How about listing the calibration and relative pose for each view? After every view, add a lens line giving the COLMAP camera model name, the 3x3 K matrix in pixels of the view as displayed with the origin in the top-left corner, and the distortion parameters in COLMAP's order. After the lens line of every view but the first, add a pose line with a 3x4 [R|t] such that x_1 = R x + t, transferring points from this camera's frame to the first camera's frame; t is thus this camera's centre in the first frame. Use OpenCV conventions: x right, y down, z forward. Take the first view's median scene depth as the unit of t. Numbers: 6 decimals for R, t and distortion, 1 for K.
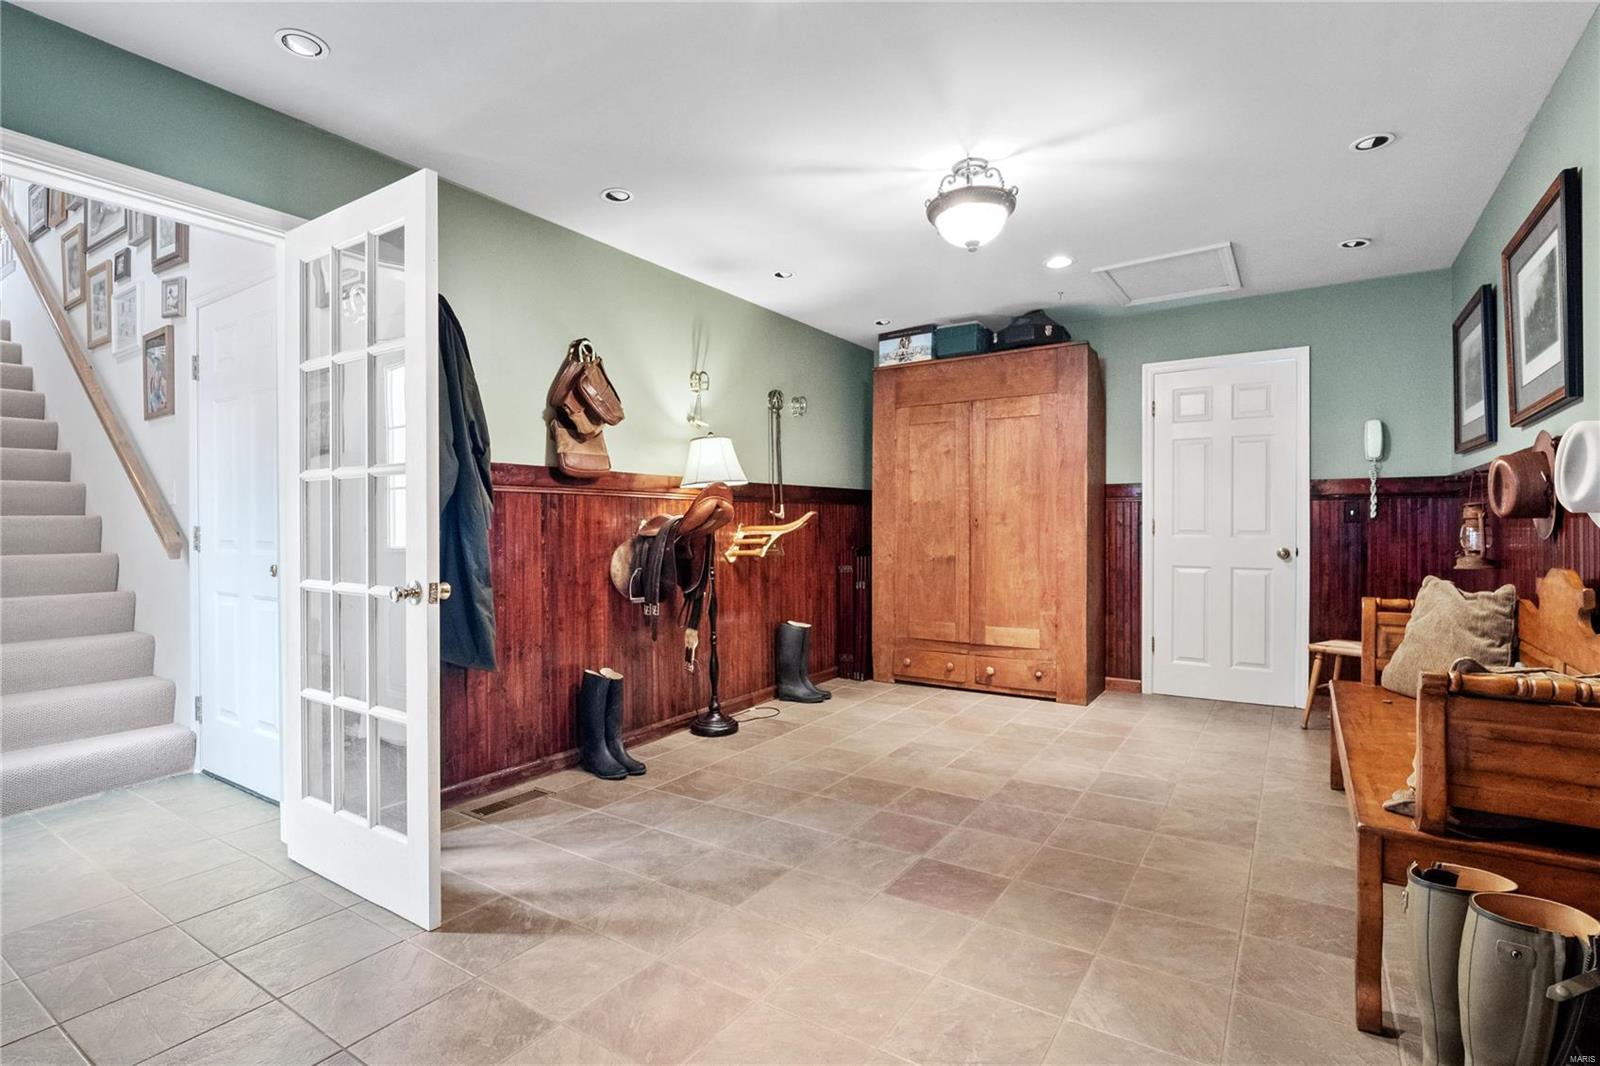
lens RADIAL K [[767.9, 0, 788.8], [0, 767.9, 529.5], [0, 0, 1]] dist [0.001171, -0.000107]
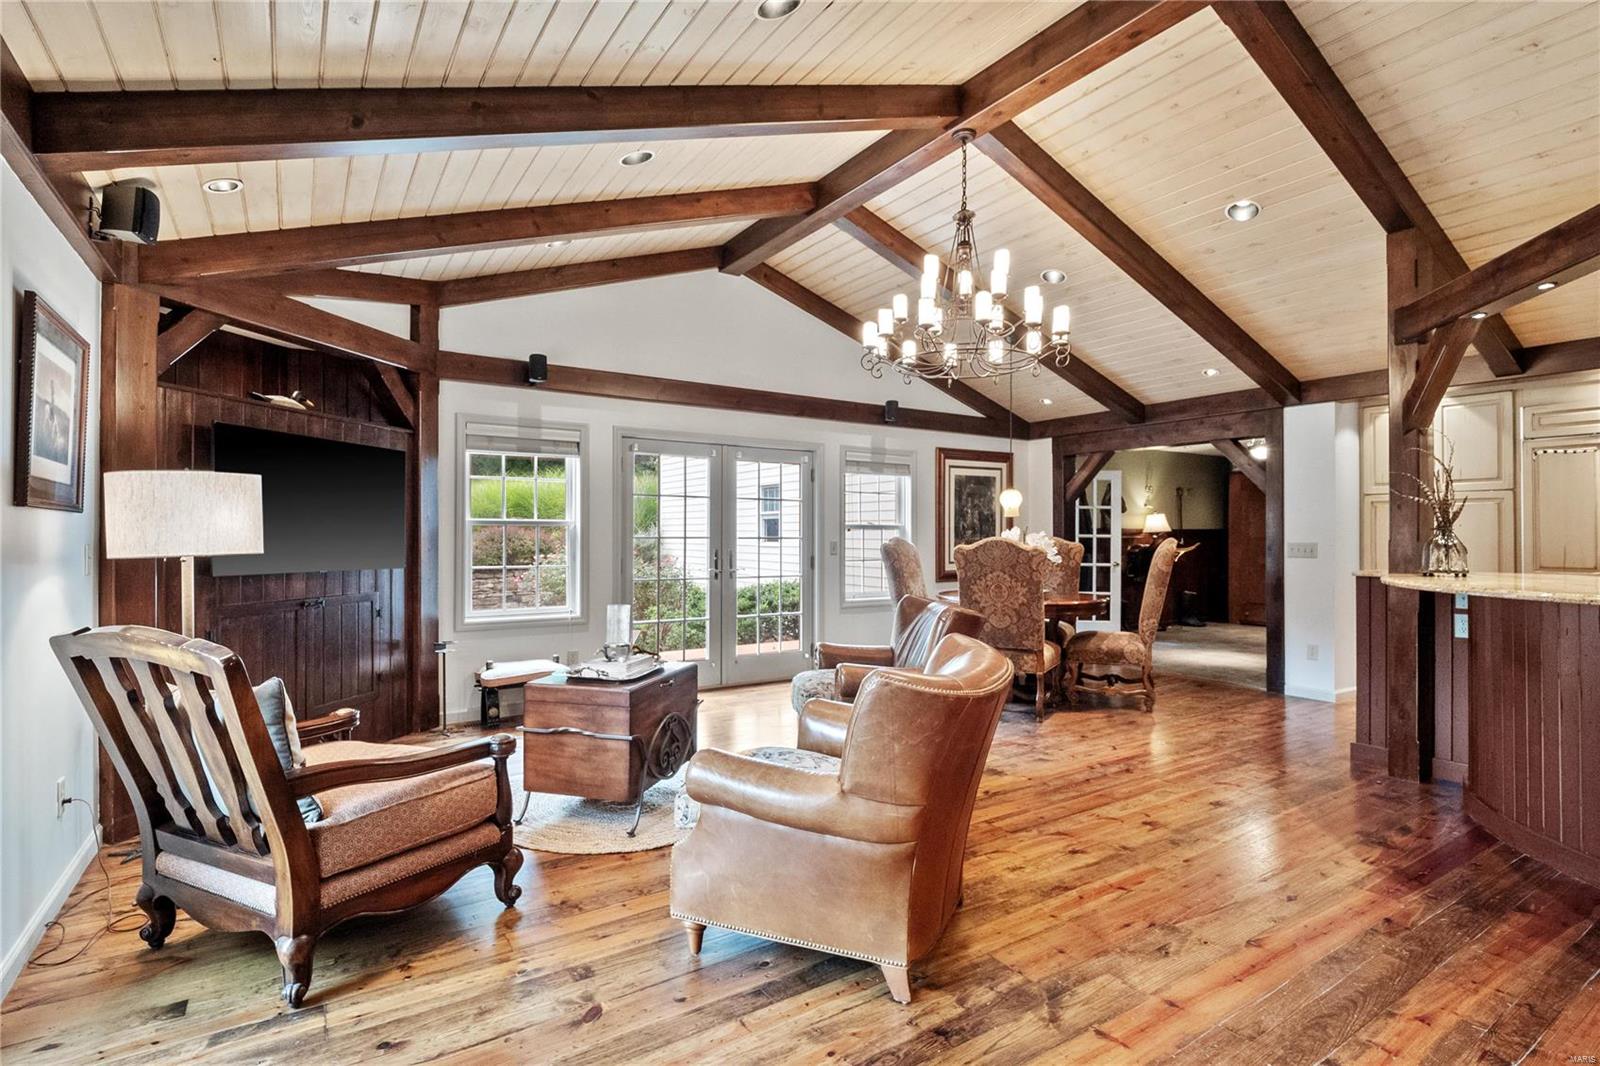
lens RADIAL K [[767.9, 0, 788.8], [0, 767.9, 529.5], [0, 0, 1]] dist [0.001171, -0.000107]
pose [[0.920896, 0.005640, -0.389767, -0.192129], [-0.009801, 0.999914, -0.008687, -0.027965], [0.389684, 0.011820, 0.920873, -1.506175]]
